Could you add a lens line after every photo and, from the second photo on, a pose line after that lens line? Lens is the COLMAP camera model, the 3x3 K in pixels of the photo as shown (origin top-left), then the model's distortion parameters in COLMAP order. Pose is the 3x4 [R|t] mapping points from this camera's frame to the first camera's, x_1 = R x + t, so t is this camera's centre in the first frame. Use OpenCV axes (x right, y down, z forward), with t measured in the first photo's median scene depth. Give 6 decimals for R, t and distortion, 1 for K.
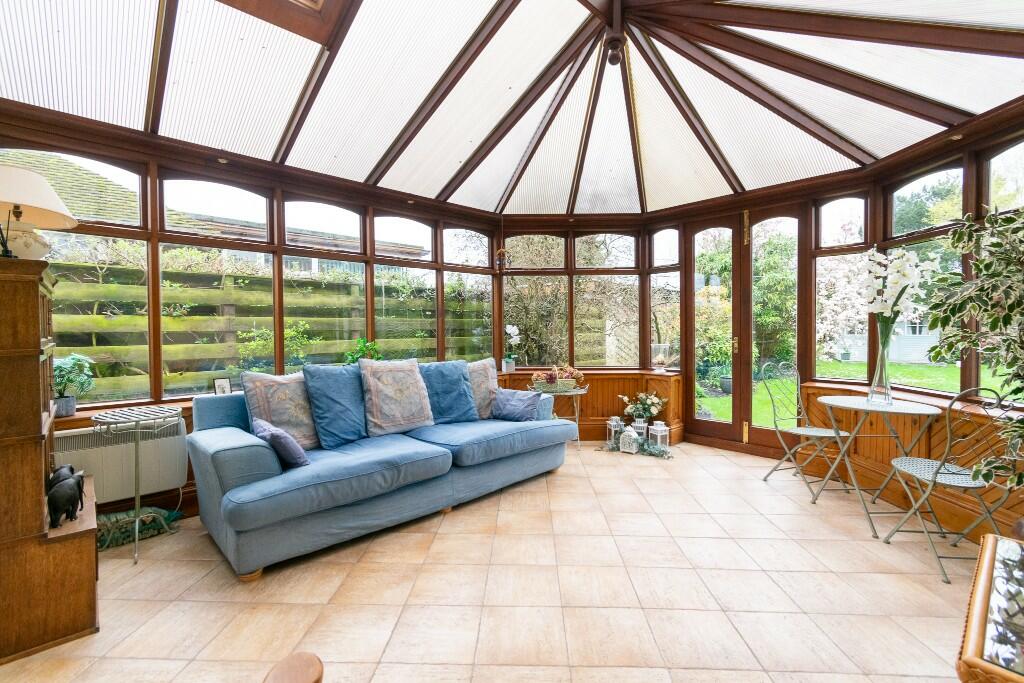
lens RADIAL K [[452.7, 0, 512.7], [0, 452.7, 340.2], [0, 0, 1]] dist [0.007525, -0.000268]
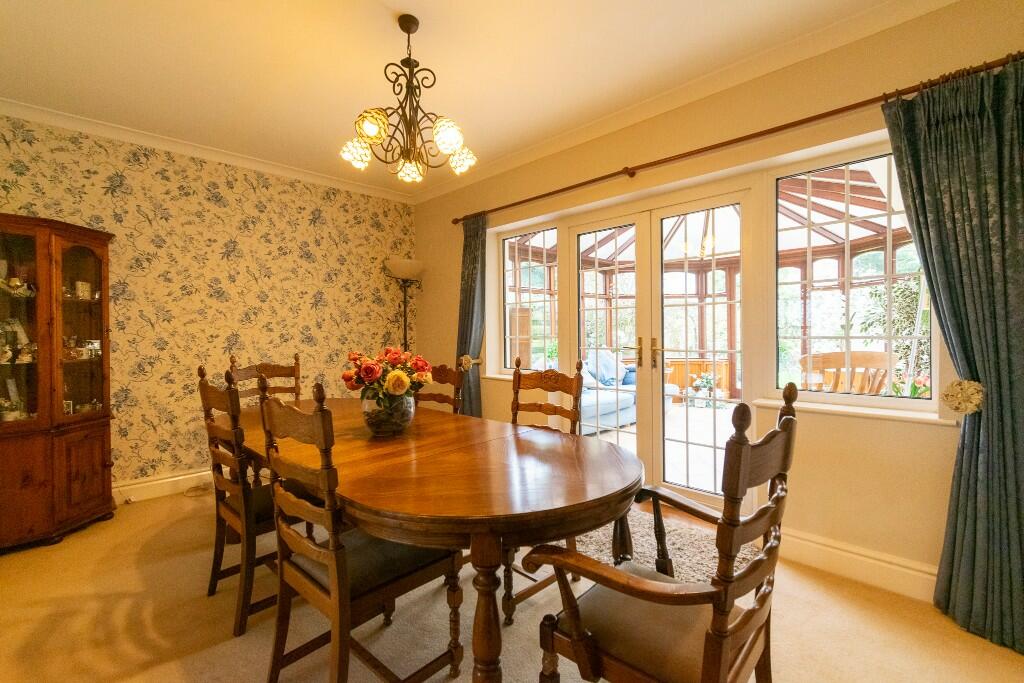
lens RADIAL K [[452.7, 0, 511.3], [0, 452.7, 338.6], [0, 0, 1]] dist [0.007525, -0.000268]
pose [[0.999890, -0.003248, 0.014445, -0.435805], [0.003430, 0.999914, -0.012633, 0.013292], [-0.014402, 0.012681, 0.999816, -0.623503]]
